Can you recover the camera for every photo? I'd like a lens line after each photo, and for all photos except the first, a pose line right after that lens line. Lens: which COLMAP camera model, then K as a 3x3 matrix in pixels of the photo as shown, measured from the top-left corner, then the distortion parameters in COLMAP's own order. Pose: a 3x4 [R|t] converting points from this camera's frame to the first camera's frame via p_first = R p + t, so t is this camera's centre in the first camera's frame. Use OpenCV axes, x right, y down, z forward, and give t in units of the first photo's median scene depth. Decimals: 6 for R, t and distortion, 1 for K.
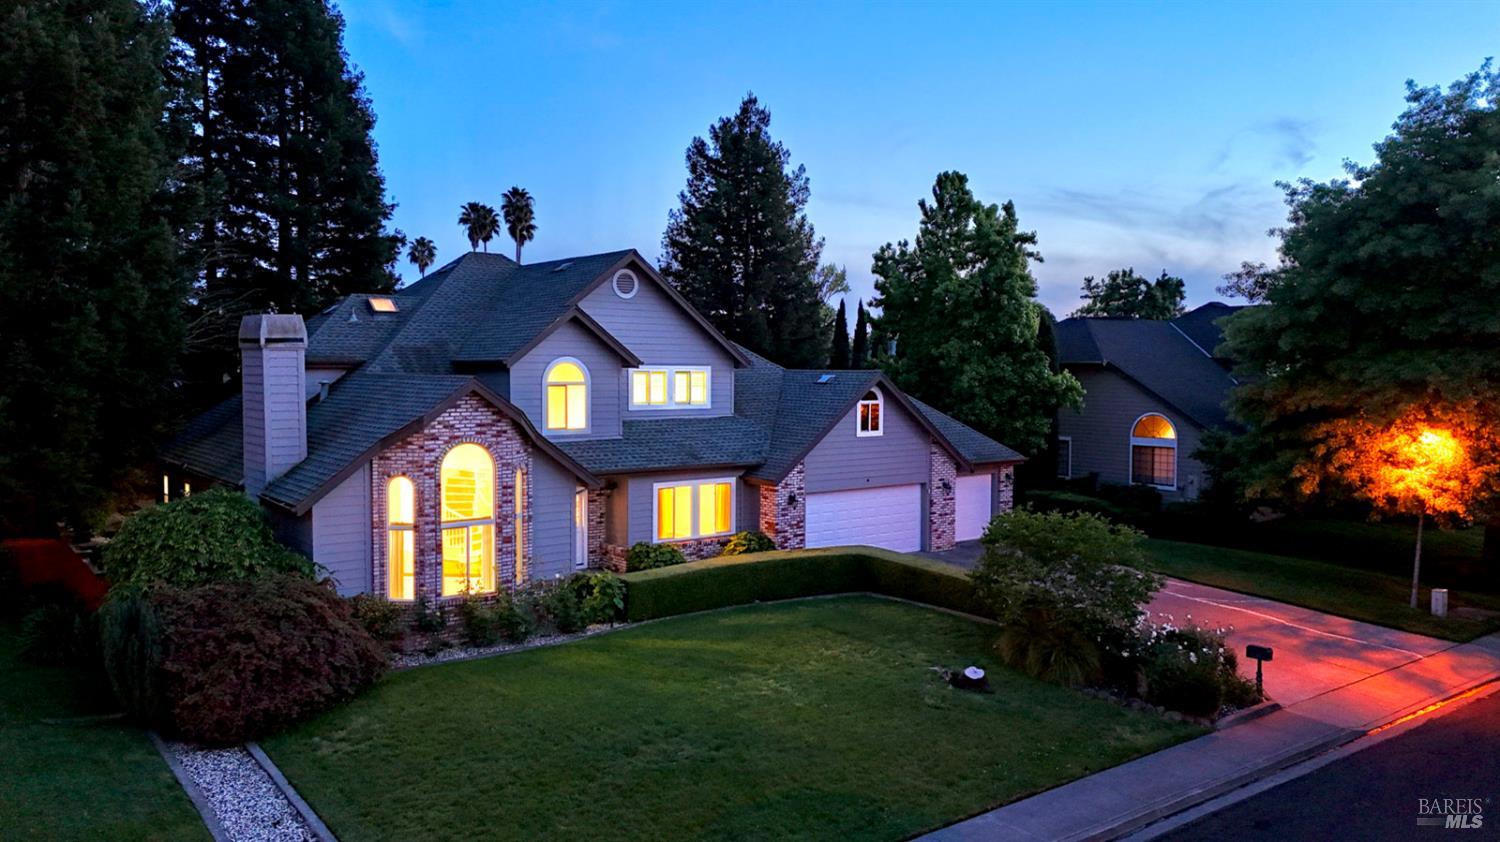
lens RADIAL K [[1090.2, 0, 749.3], [0, 1090.2, 418.5], [0, 0, 1]] dist [0.072138, -0.065251]
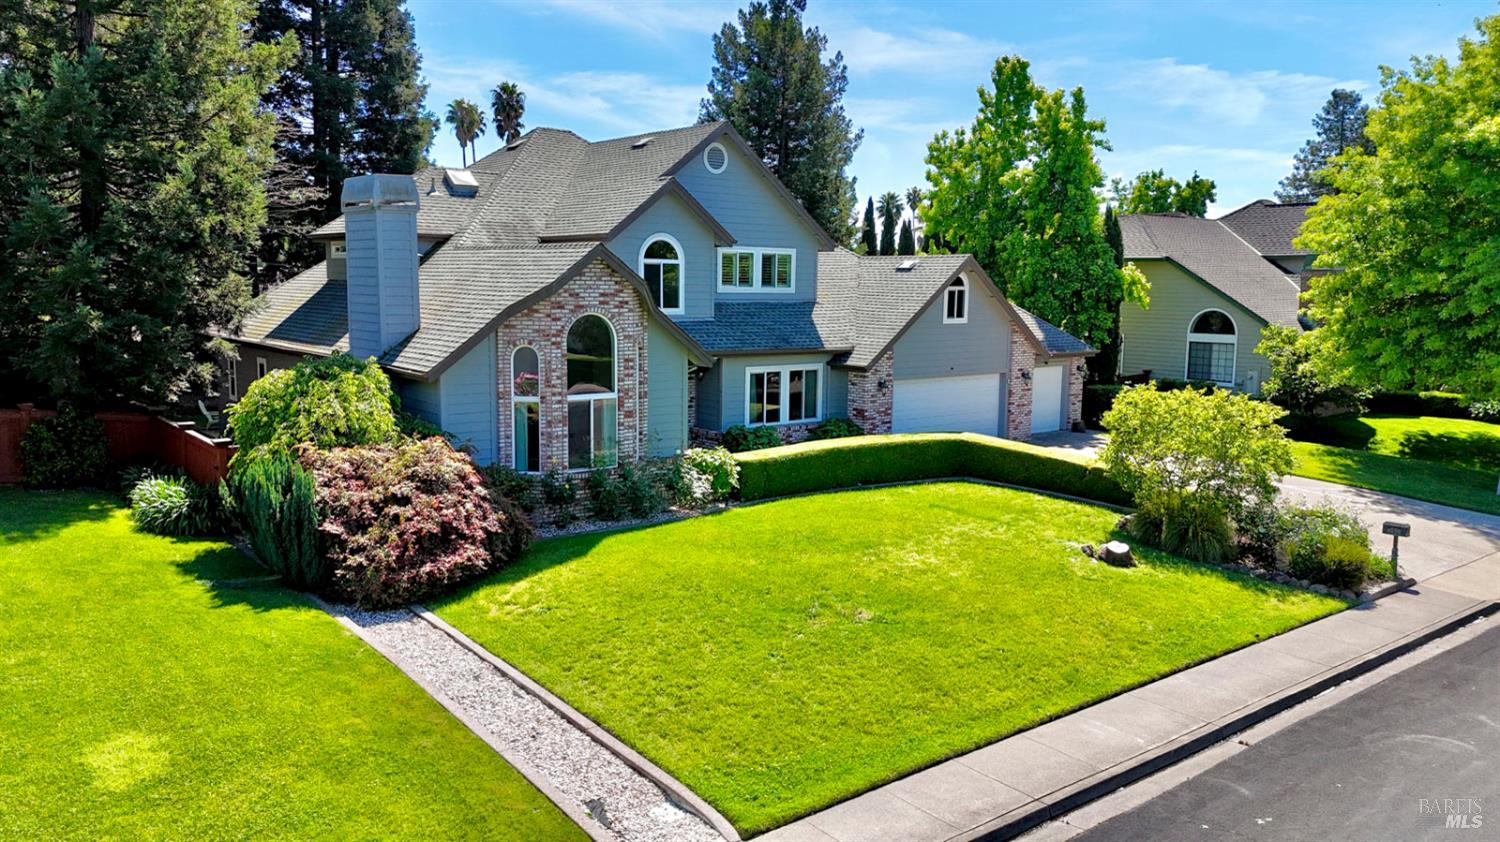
lens RADIAL K [[1090.2, 0, 748.5], [0, 1090.2, 425.6], [0, 0, 1]] dist [0.072138, -0.065251]
pose [[0.999659, 0.006370, 0.025319, -0.119783], [-0.008446, 0.996535, 0.082741, 0.034047], [-0.024704, -0.082927, 0.996249, 0.024151]]
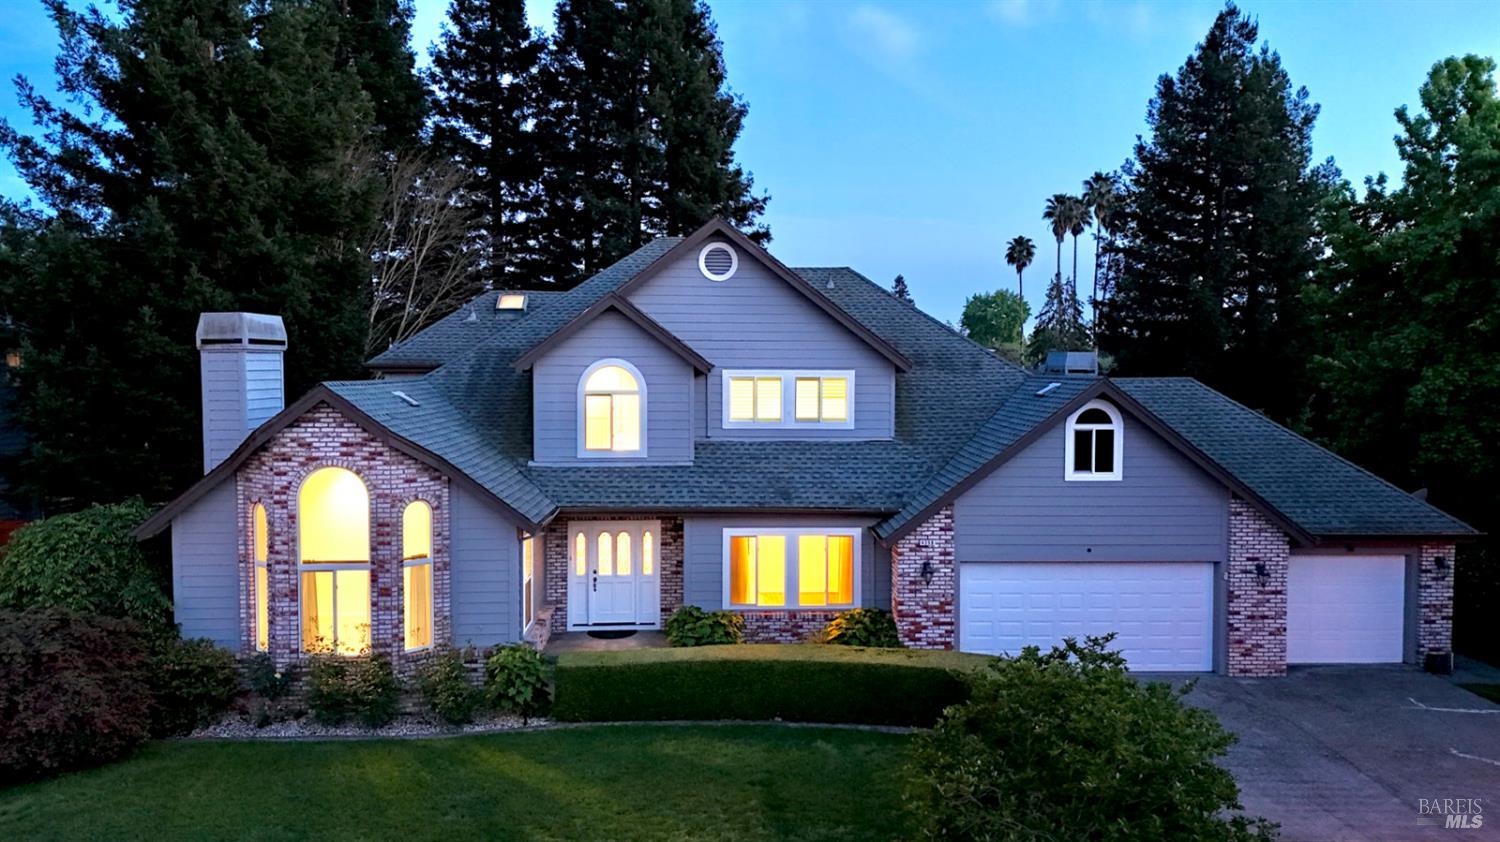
lens RADIAL K [[1090.2, 0, 749.2], [0, 1090.2, 423.9], [0, 0, 1]] dist [0.072138, -0.065251]
pose [[0.816619, 0.029507, -0.576422, 0.380767], [-0.028694, 0.999533, 0.010514, -0.021569], [0.576463, 0.007954, 0.817084, 0.437308]]
